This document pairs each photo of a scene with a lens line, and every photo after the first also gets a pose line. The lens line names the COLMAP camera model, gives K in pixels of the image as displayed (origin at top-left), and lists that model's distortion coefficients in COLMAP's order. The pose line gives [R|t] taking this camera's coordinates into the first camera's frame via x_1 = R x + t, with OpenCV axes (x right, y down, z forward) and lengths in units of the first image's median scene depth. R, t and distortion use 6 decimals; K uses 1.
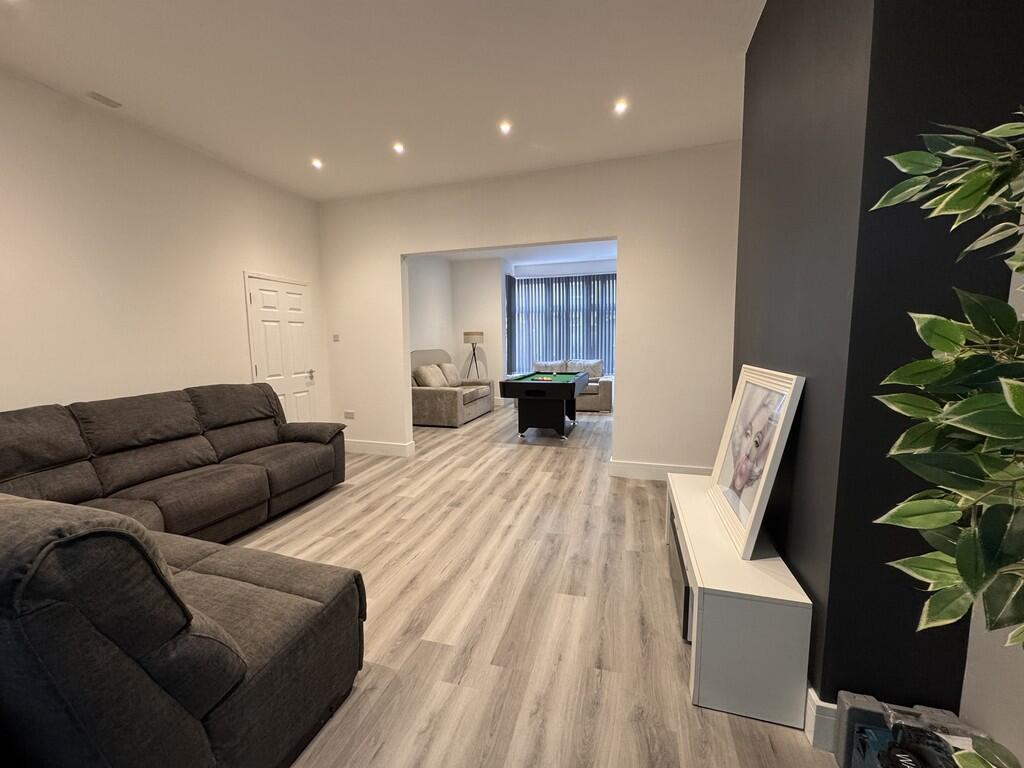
lens RADIAL K [[403.7, 0, 512.0], [0, 403.7, 386.6], [0, 0, 1]] dist [0.003540, -0.000724]
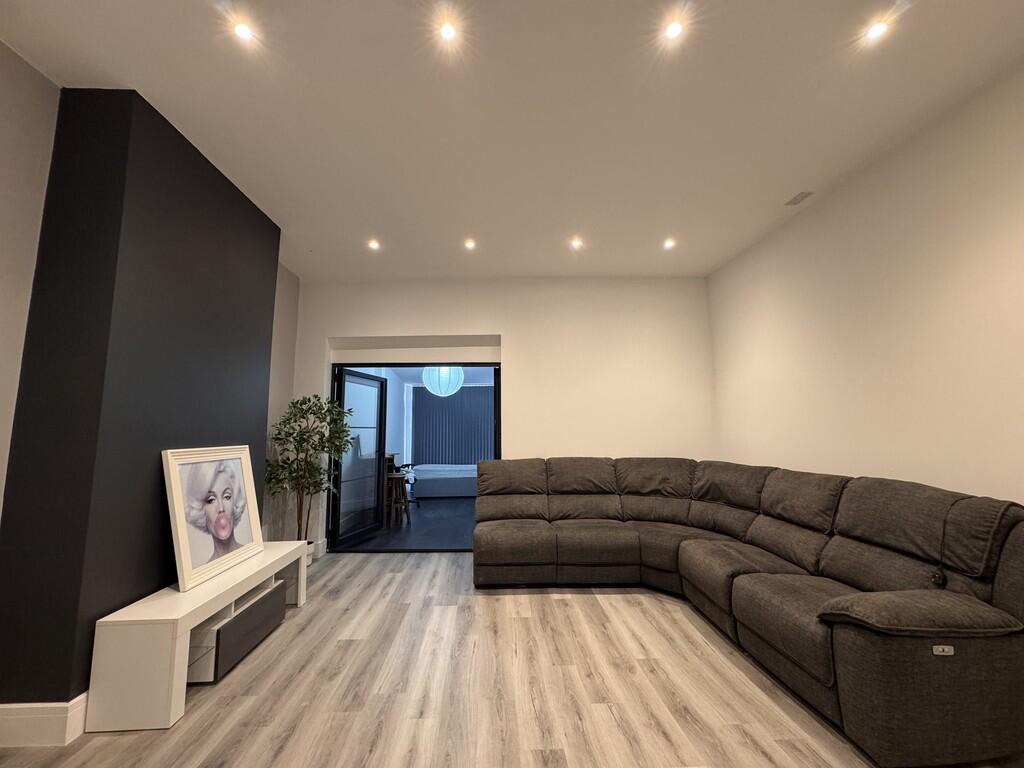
lens RADIAL K [[403.7, 0, 511.5], [0, 403.7, 384.2], [0, 0, 1]] dist [0.003540, -0.000724]
pose [[-0.942790, -0.019554, -0.332814, 0.071925], [-0.018675, 0.999809, -0.005842, -0.146925], [0.332865, 0.000708, -0.942974, 1.436777]]
